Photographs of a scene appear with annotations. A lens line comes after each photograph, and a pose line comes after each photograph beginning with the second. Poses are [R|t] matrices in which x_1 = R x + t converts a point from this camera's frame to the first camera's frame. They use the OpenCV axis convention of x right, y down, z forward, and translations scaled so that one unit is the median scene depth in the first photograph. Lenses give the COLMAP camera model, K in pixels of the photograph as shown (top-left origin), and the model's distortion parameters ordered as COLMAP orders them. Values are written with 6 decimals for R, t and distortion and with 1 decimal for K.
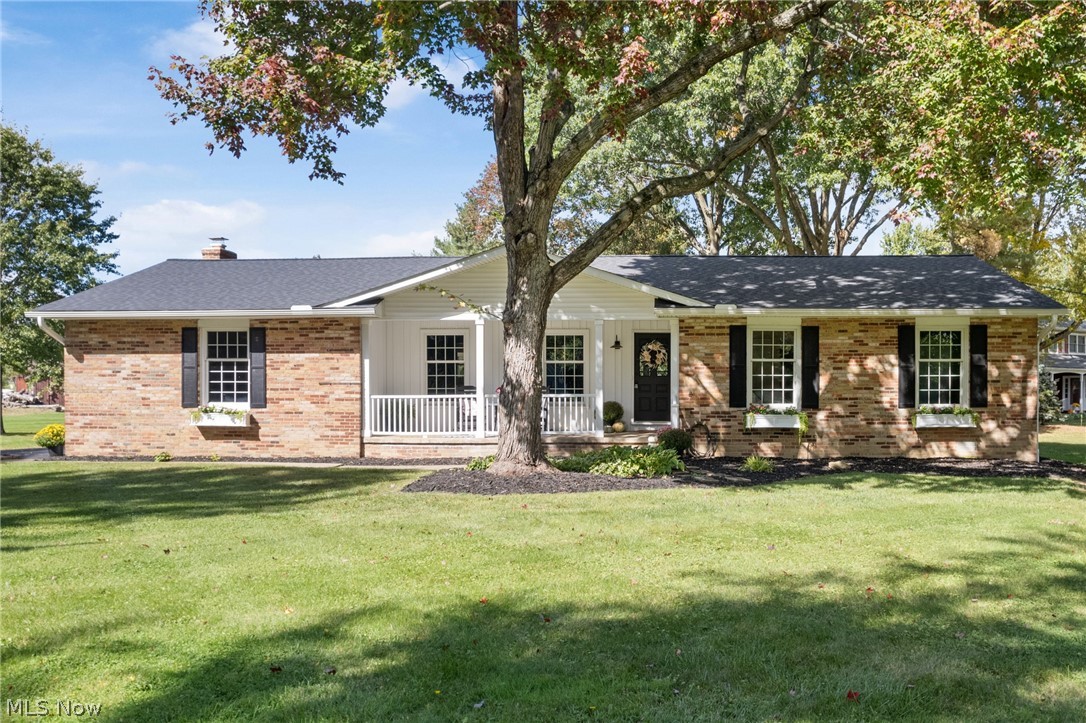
lens RADIAL K [[694.2, 0, 547.7], [0, 694.2, 364.4], [0, 0, 1]] dist [-0.011287, -0.001234]
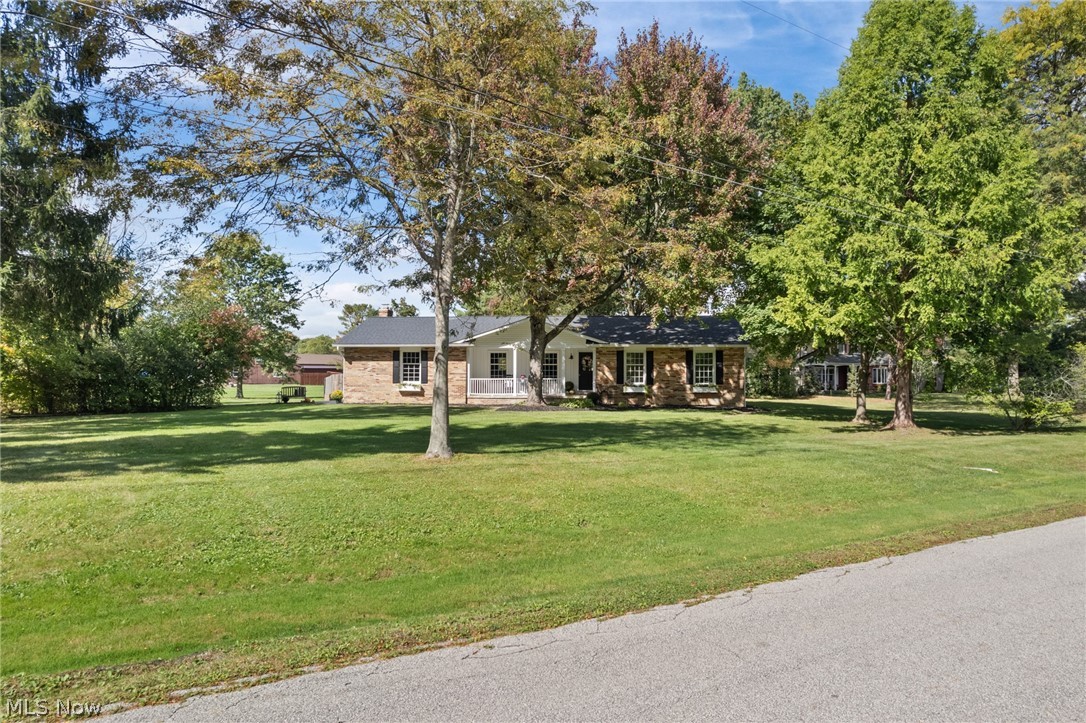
lens RADIAL K [[694.2, 0, 540.6], [0, 694.2, 360.2], [0, 0, 1]] dist [-0.011287, -0.001234]
pose [[0.999576, 0.004504, 0.028755, -0.077132], [-0.005069, 0.999795, 0.019619, -0.068543], [-0.028661, -0.019756, 0.999394, -1.436660]]
